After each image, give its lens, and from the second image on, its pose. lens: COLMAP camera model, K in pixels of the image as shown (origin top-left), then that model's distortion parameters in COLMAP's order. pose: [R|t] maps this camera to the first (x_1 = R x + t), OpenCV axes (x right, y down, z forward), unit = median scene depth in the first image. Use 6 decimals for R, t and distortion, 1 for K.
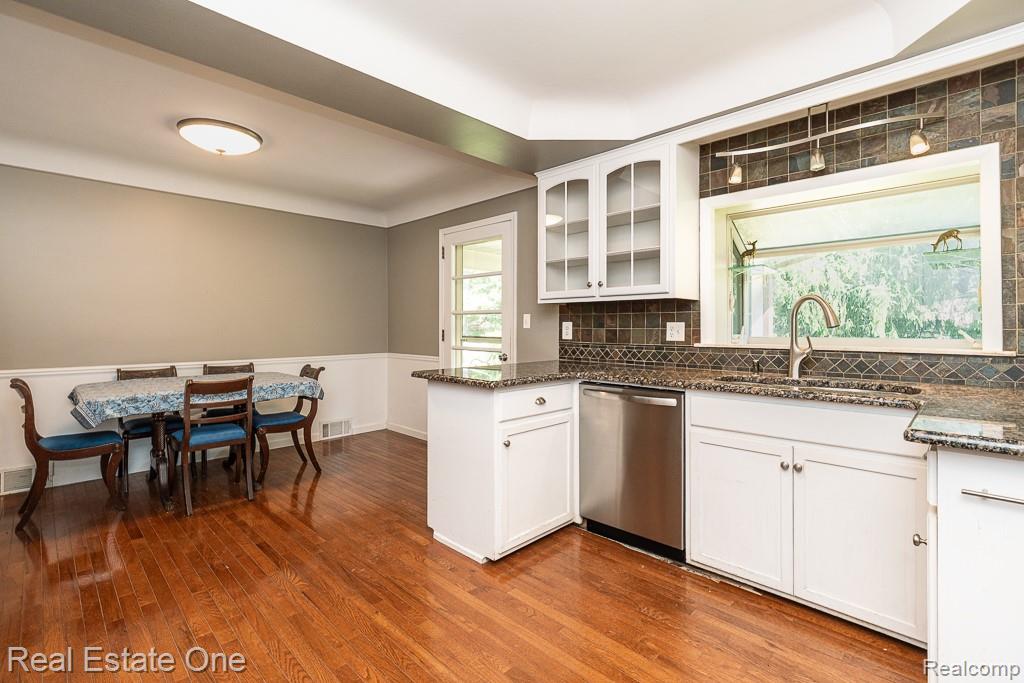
lens RADIAL K [[466.7, 0, 513.6], [0, 466.7, 317.4], [0, 0, 1]] dist [-0.001564, 0.000143]
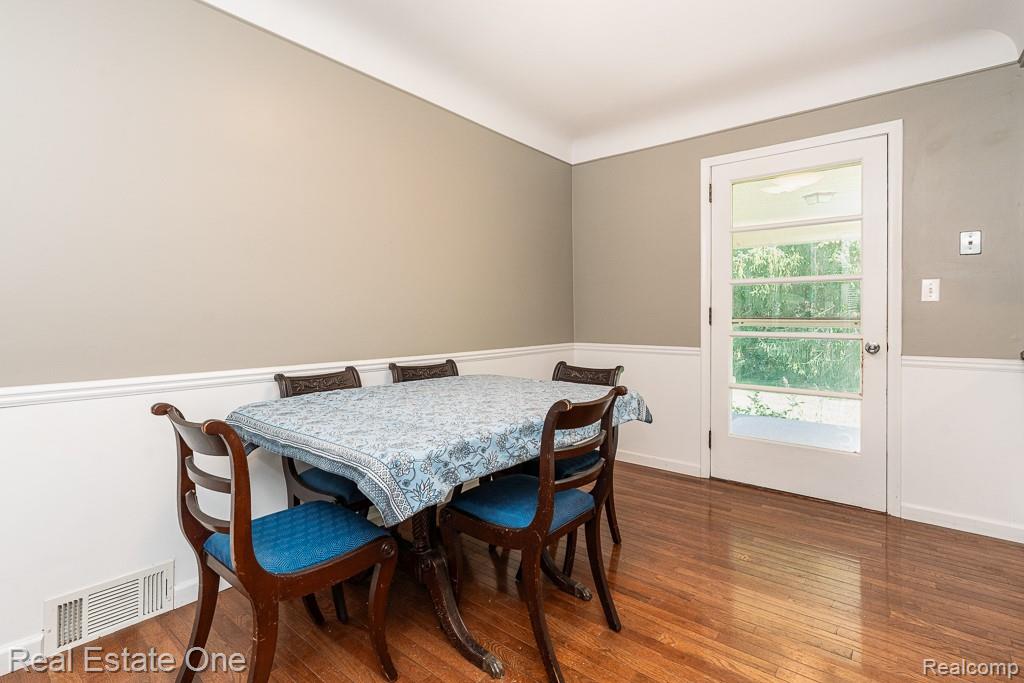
lens RADIAL K [[483.9, 0, 512.2], [0, 483.9, 293.2], [0, 0, 1]] dist [-0.001008, -0.000055]
pose [[0.995345, 0.002257, 0.096352, -0.604894], [0.000470, 0.999600, -0.028273, 0.031771], [-0.096377, 0.028187, 0.994946, 0.400055]]
